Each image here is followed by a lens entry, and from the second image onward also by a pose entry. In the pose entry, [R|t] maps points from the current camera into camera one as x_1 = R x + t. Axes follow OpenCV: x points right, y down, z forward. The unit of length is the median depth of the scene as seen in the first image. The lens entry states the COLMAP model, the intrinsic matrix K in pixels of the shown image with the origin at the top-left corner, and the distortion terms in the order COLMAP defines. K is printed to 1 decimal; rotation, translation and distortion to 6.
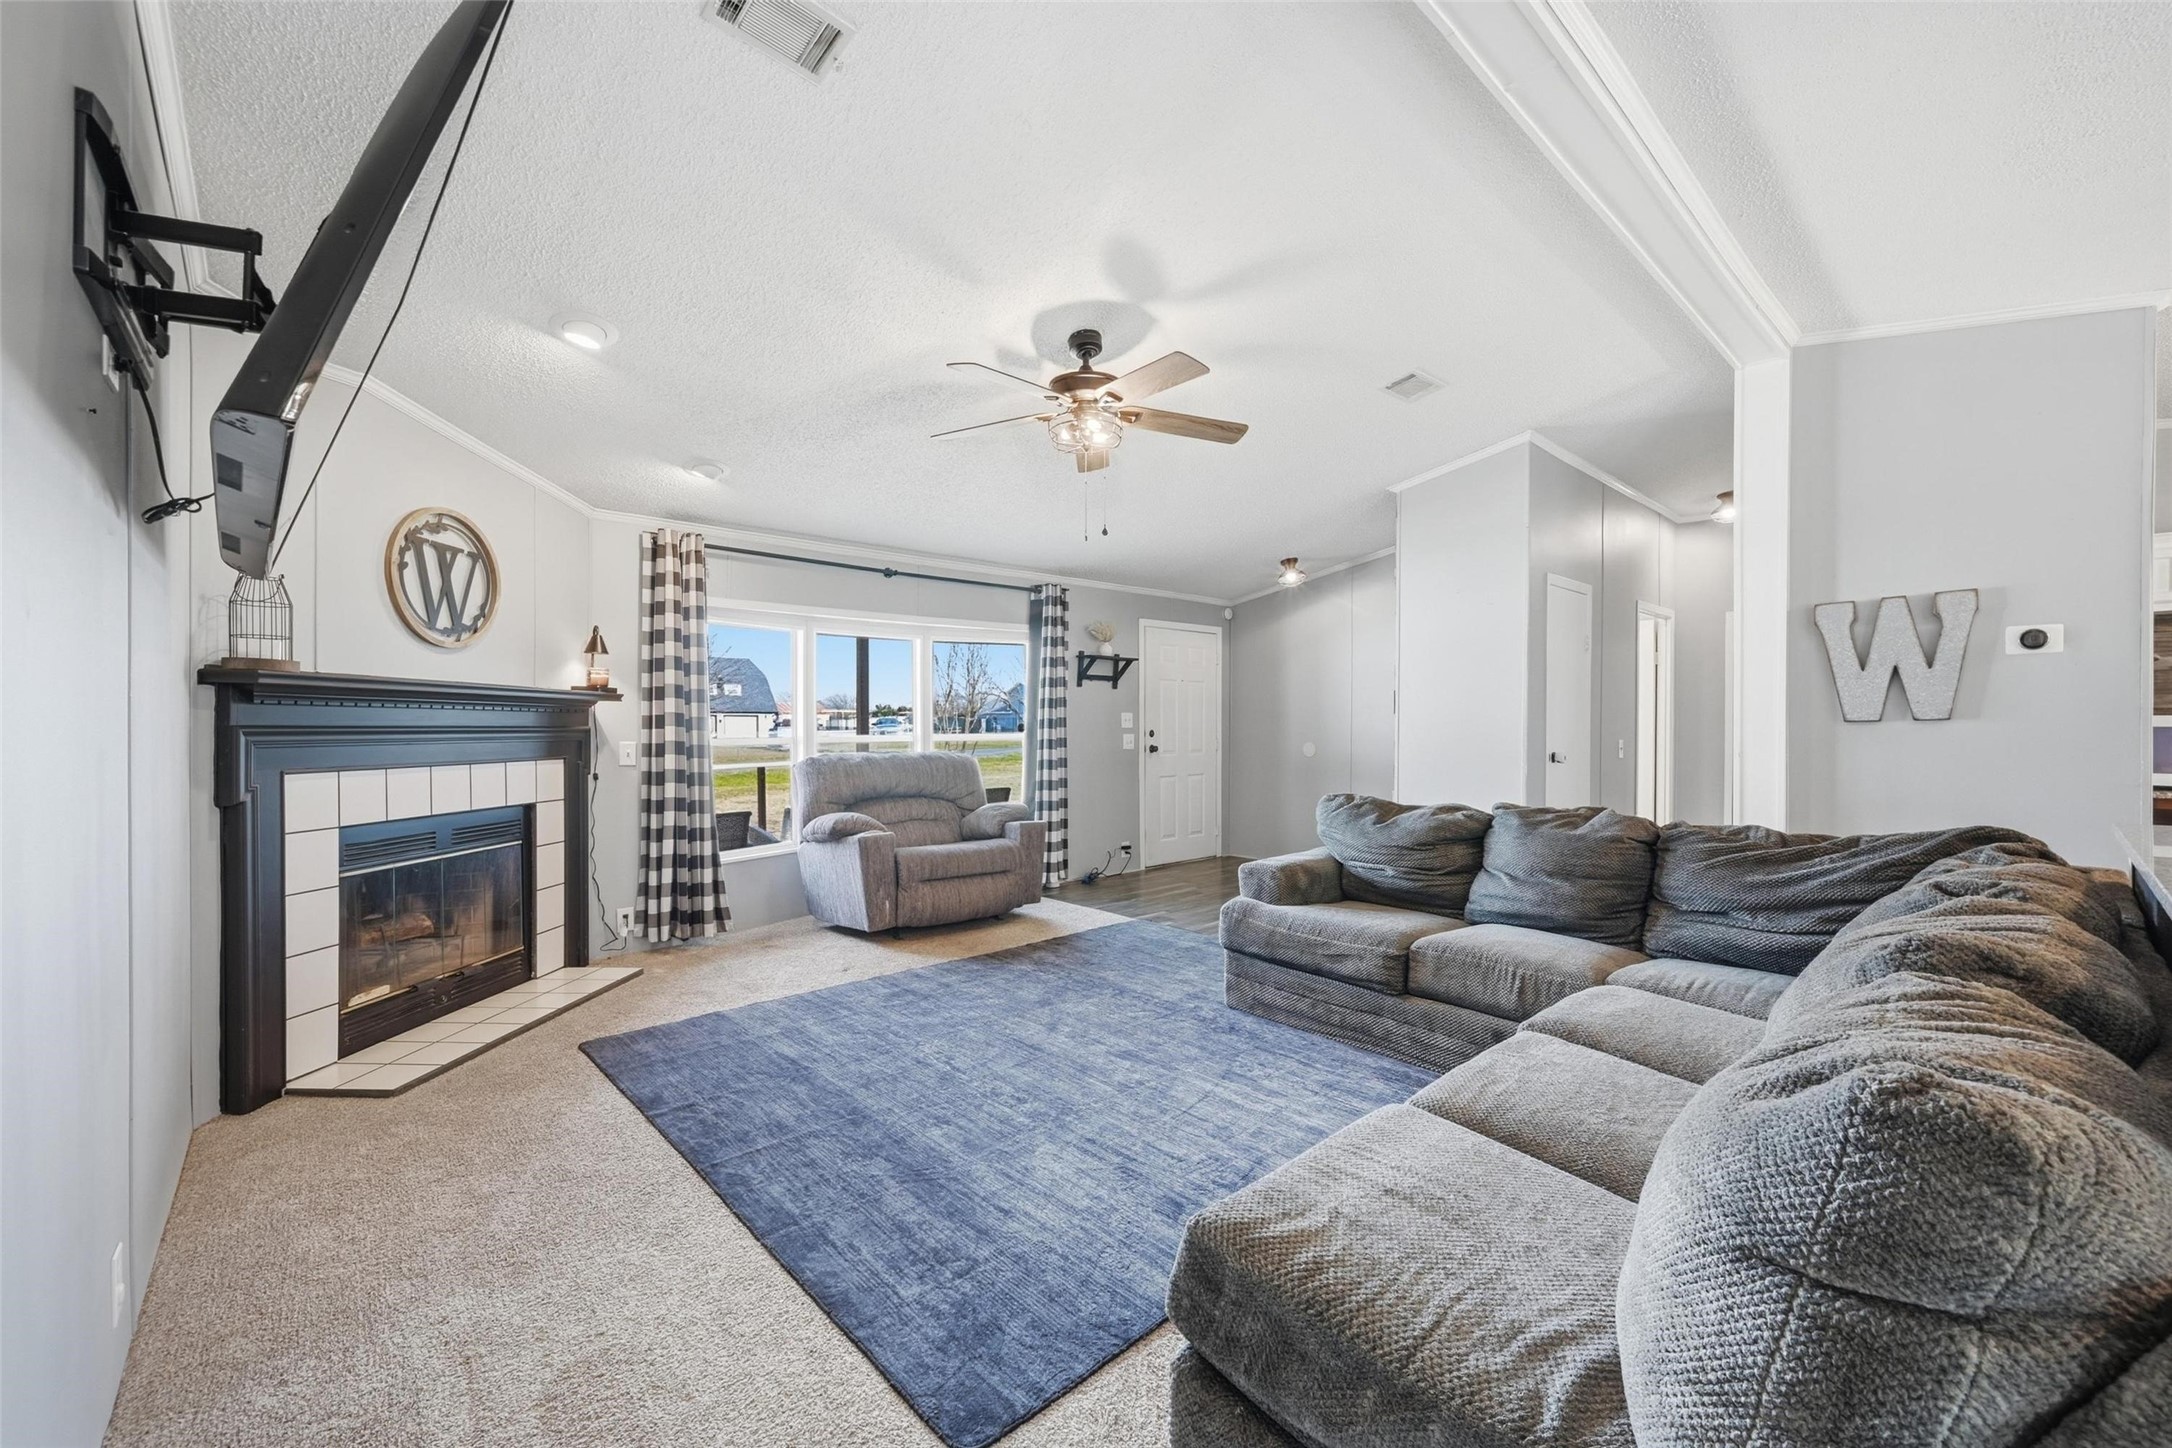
lens RADIAL K [[862.8, 0, 1049.0], [0, 862.8, 733.8], [0, 0, 1]] dist [-0.002162, 0.000330]
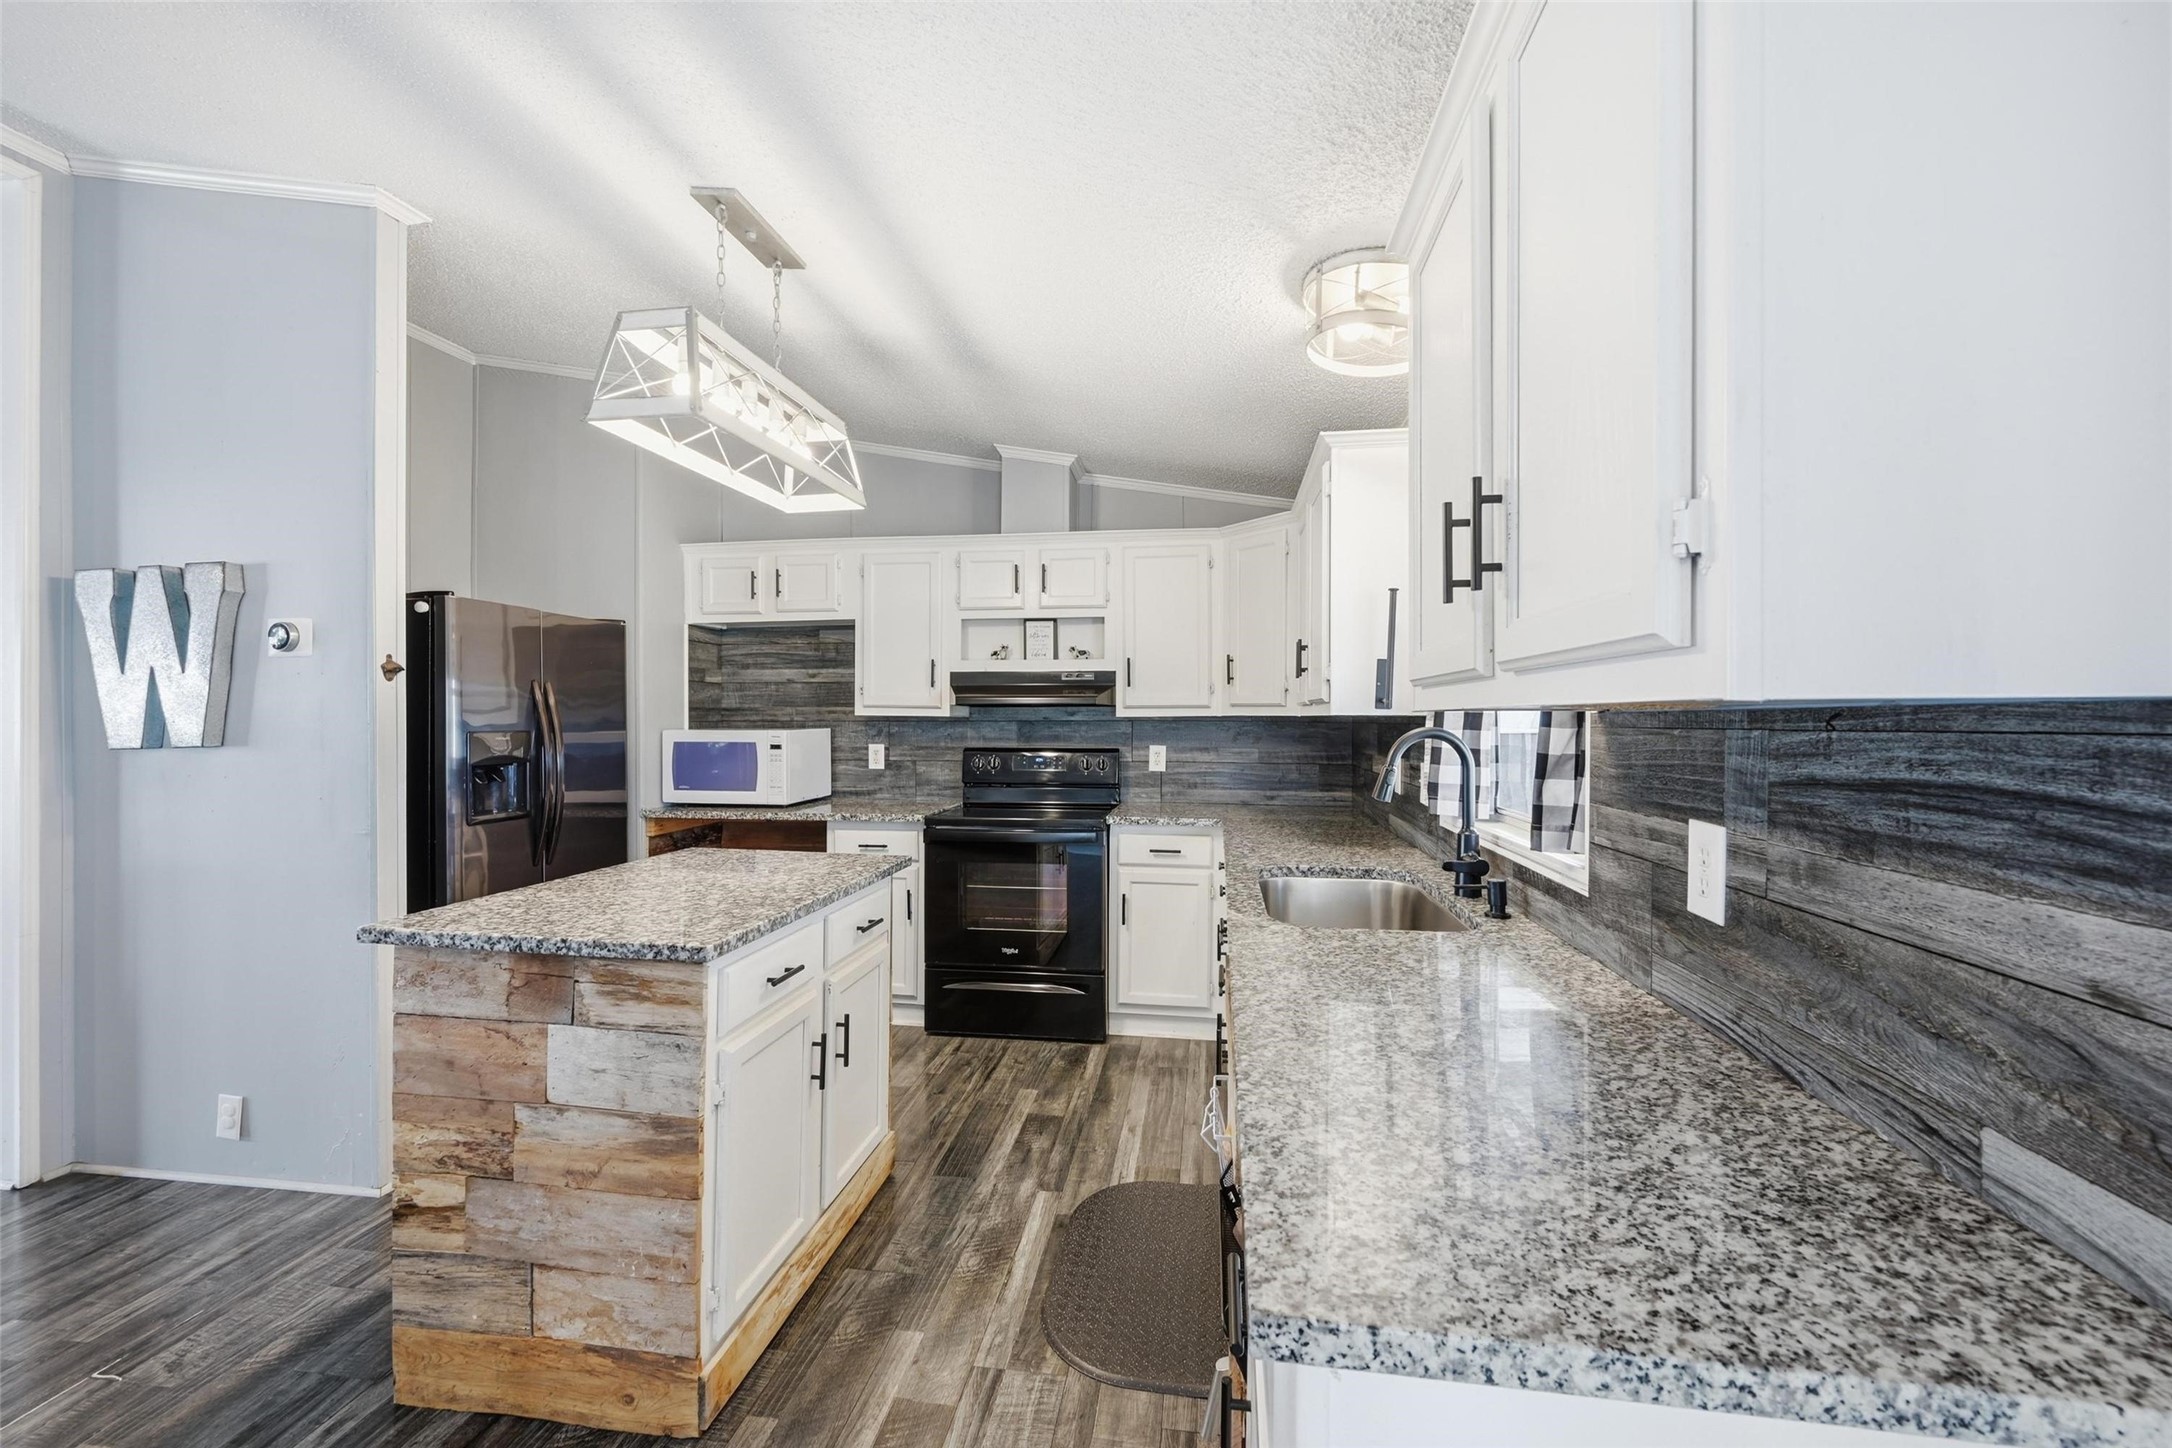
lens RADIAL K [[862.8, 0, 1090.5], [0, 862.8, 727.0], [0, 0, 1]] dist [-0.002162, 0.000330]
pose [[0.757658, -0.006837, 0.652616, 1.277110], [0.005520, 0.999976, 0.004067, -0.036205], [-0.652628, 0.000521, 0.757678, -0.002074]]
